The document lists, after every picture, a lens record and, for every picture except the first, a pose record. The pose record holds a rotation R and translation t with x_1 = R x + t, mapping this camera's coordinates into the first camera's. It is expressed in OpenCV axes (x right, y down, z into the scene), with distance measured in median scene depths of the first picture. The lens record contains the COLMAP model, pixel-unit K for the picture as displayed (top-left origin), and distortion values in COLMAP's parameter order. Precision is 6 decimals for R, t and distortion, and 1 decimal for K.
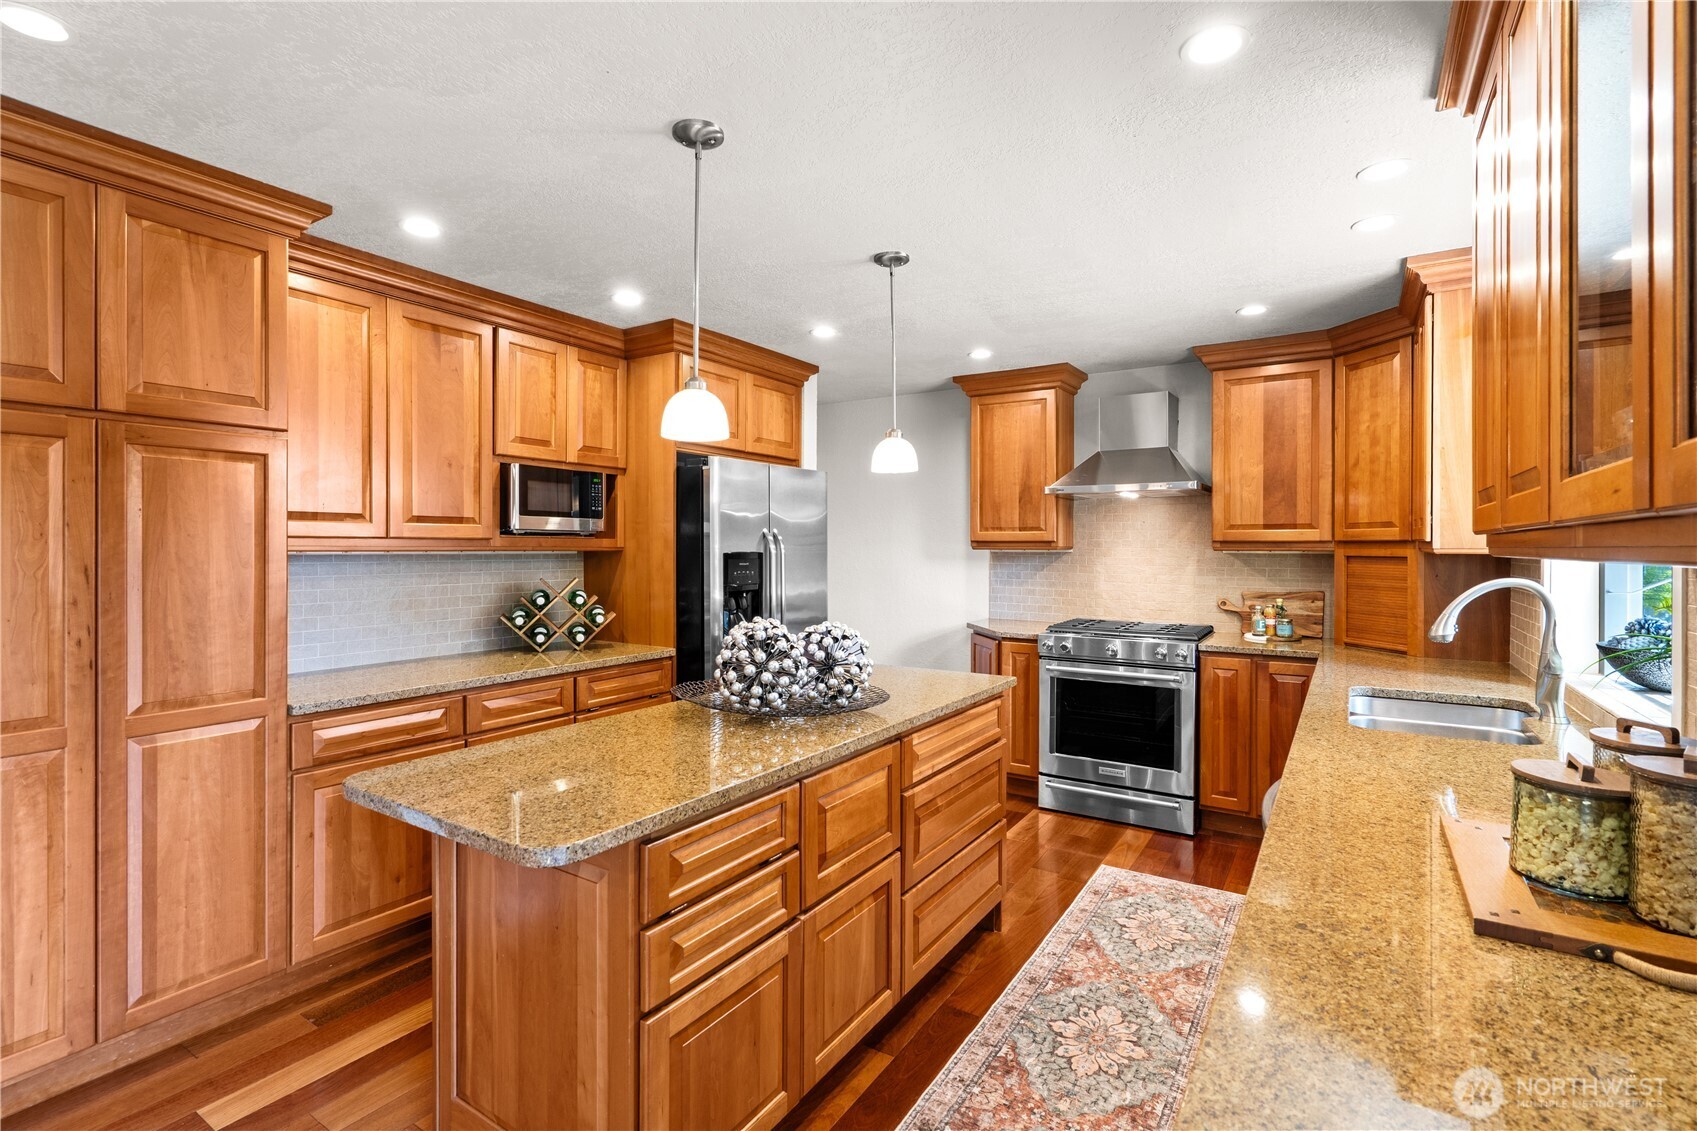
lens RADIAL K [[776.9, 0, 846.3], [0, 776.9, 554.7], [0, 0, 1]] dist [0.000167, 0.000002]
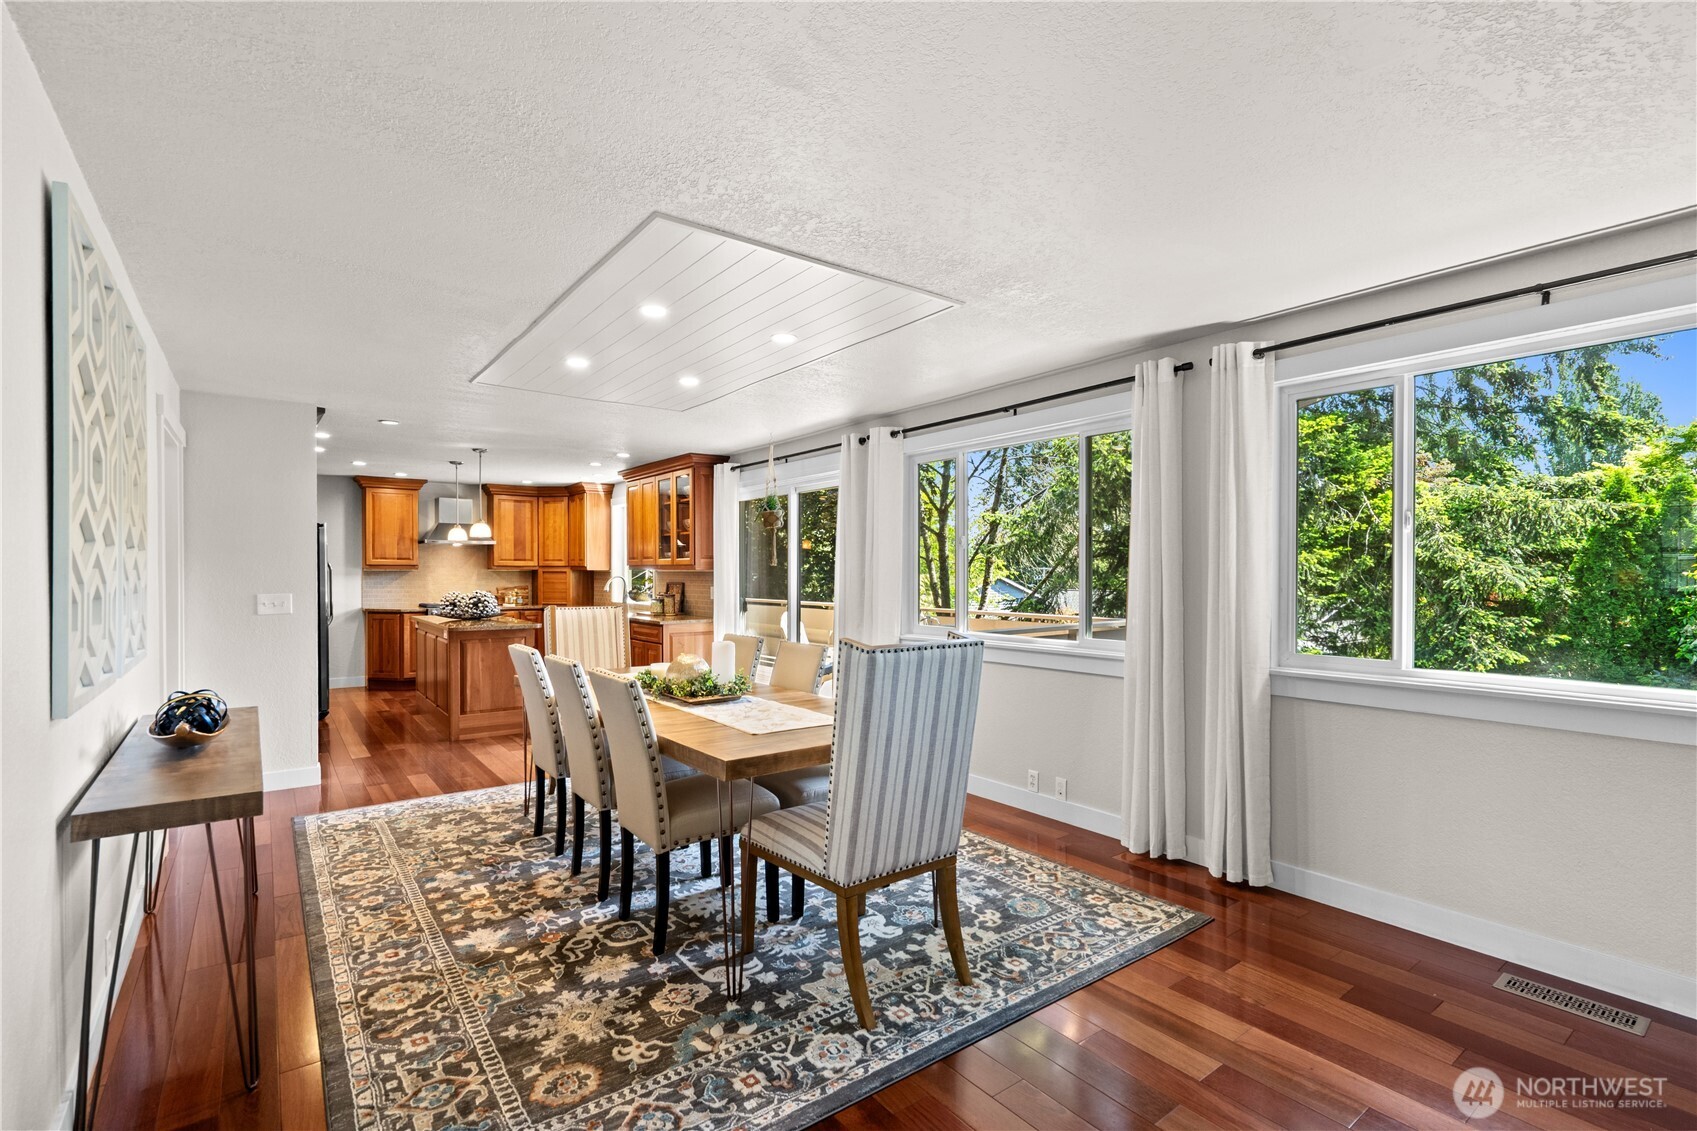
lens RADIAL K [[776.9, 0, 846.2], [0, 776.9, 573.4], [0, 0, 1]] dist [0.000167, 0.000002]
pose [[0.336837, -0.003571, 0.941556, -1.481483], [0.007145, 0.999974, 0.001236, 0.011731], [-0.941536, 0.006311, 0.336854, -0.864438]]
